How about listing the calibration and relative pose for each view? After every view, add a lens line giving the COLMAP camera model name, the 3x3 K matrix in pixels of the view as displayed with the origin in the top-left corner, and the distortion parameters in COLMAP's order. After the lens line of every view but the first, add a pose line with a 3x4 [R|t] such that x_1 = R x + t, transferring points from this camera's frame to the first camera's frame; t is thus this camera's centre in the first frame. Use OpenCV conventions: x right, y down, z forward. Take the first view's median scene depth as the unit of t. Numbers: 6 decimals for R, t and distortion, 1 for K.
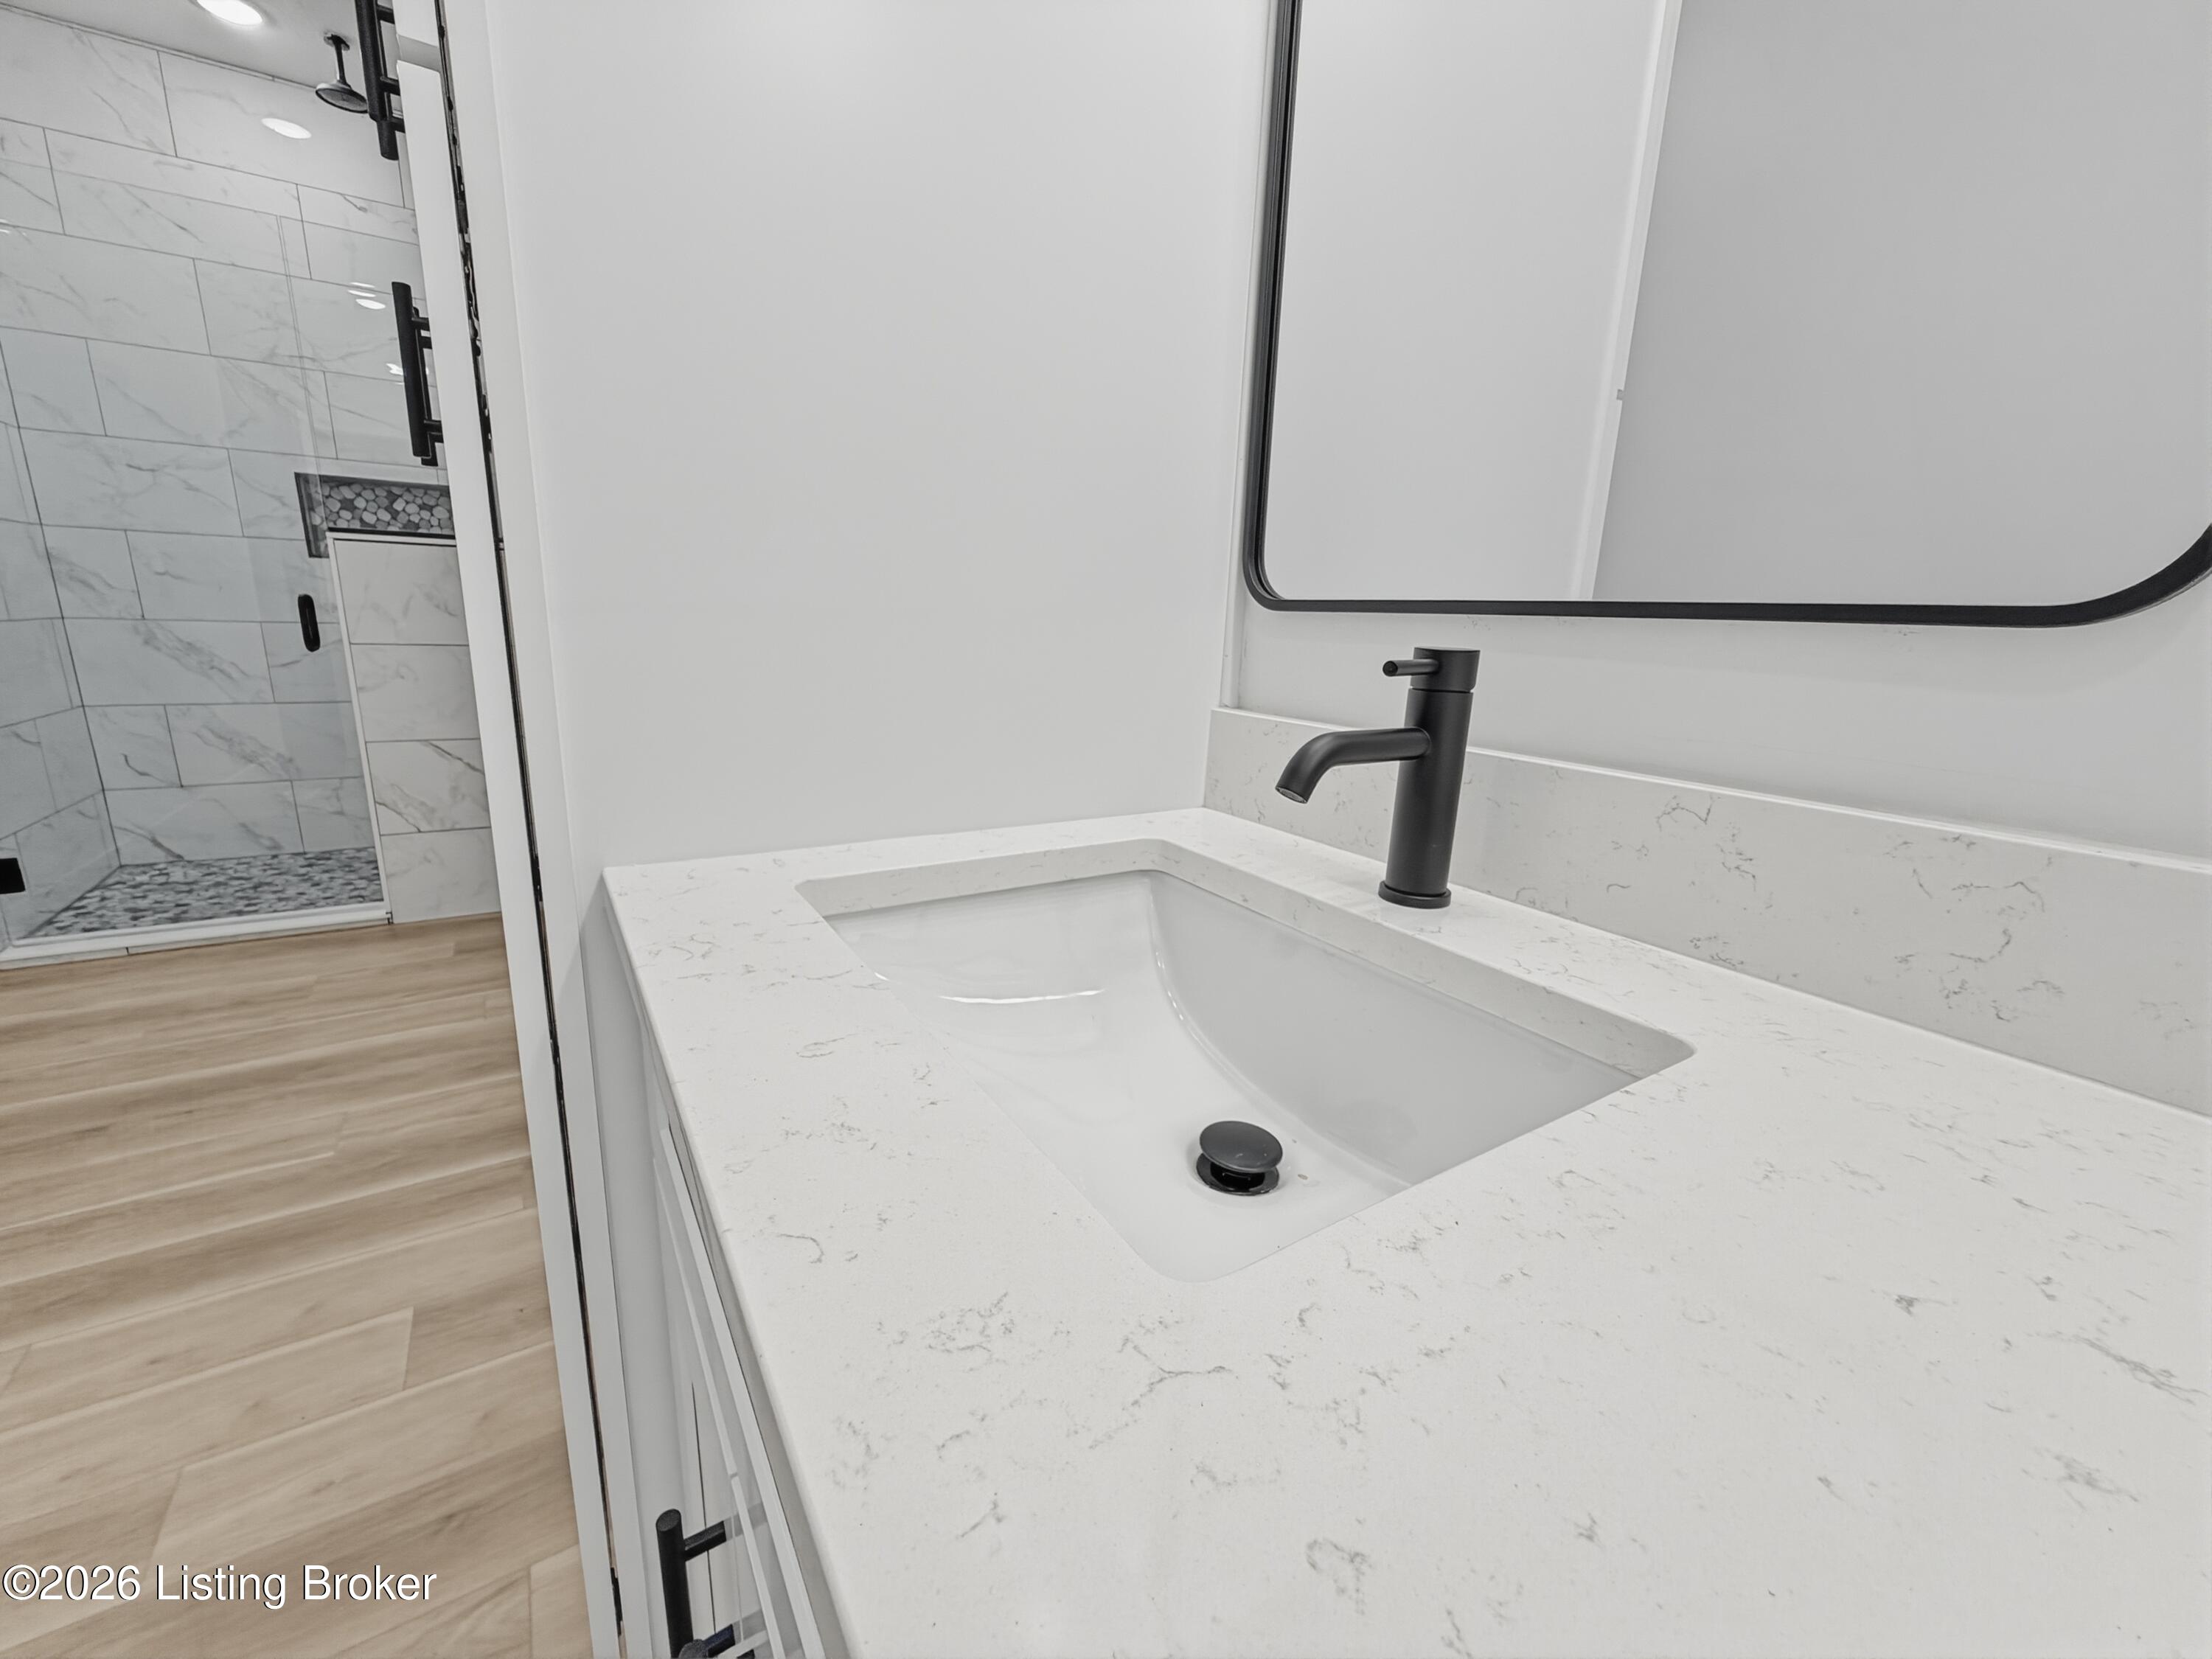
lens RADIAL K [[894.7, 0, 1099.3], [0, 894.7, 829.5], [0, 0, 1]] dist [0.002134, 0.000399]
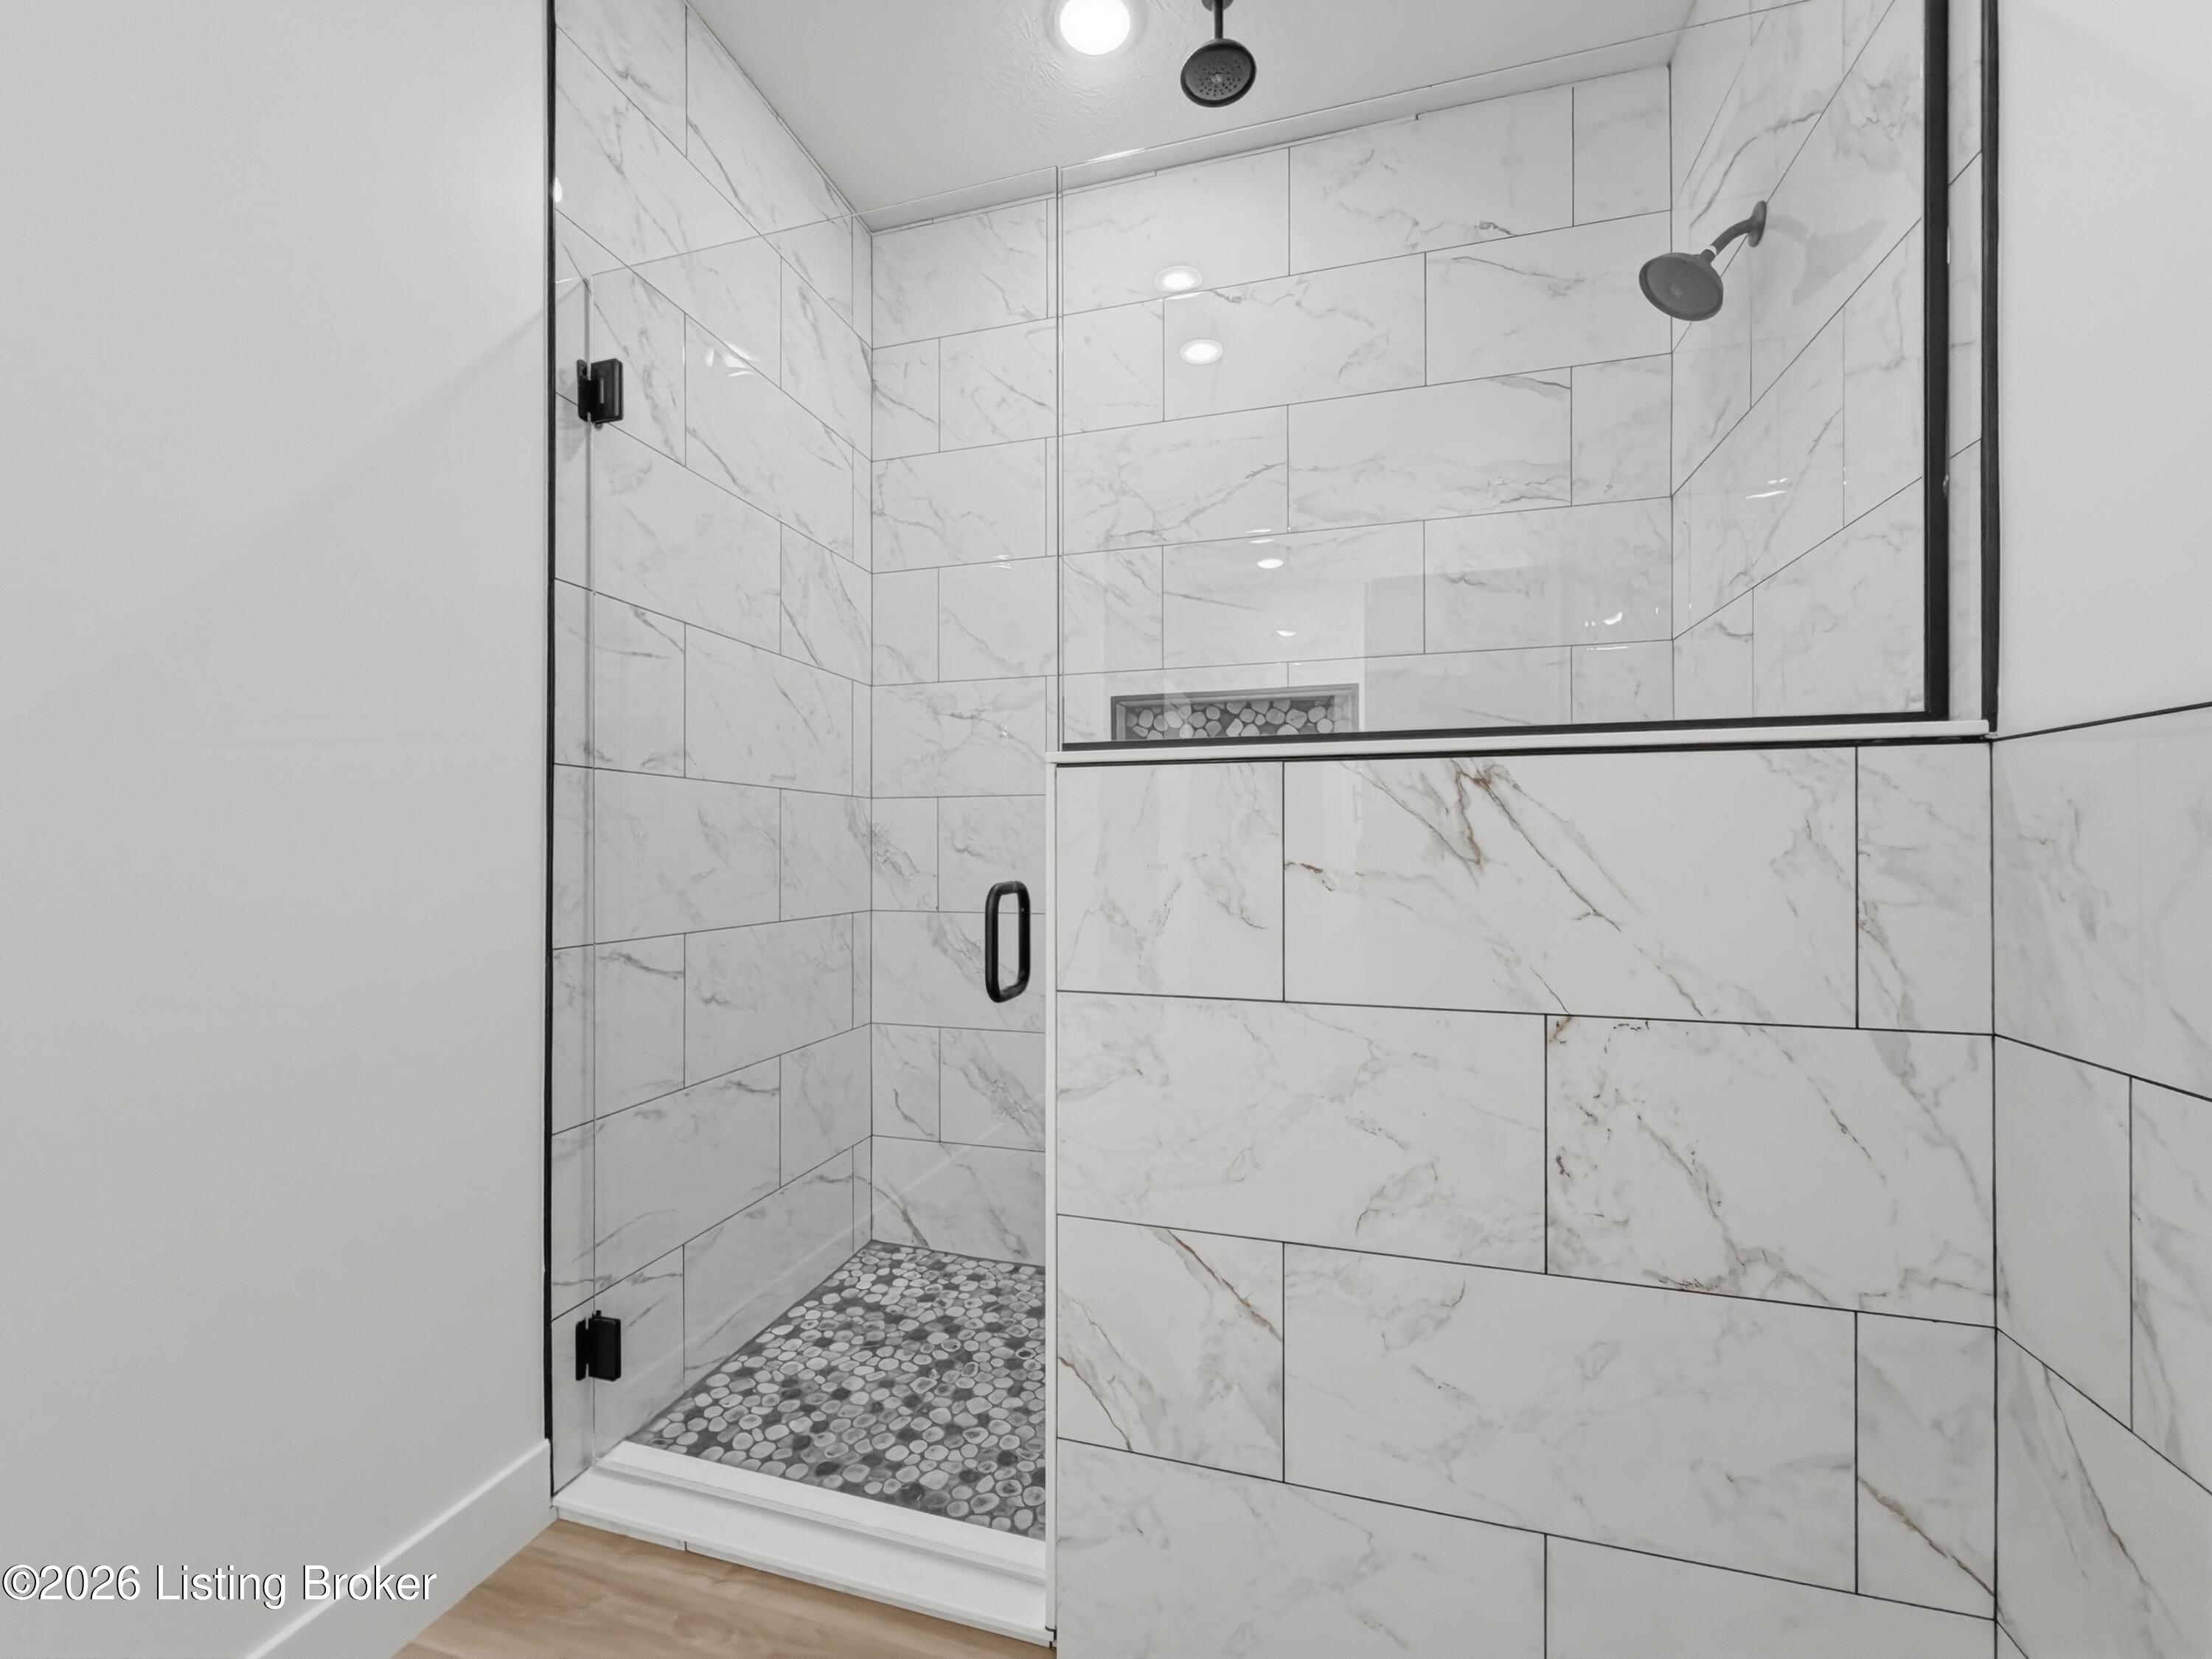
lens RADIAL K [[894.7, 0, 1099.7], [0, 894.7, 842.1], [0, 0, 1]] dist [0.002134, 0.000399]
pose [[0.656539, -0.043920, -0.753012, -0.430798], [-0.154069, 0.969448, -0.190874, -0.174652], [0.738390, 0.241331, 0.629714, 0.637997]]
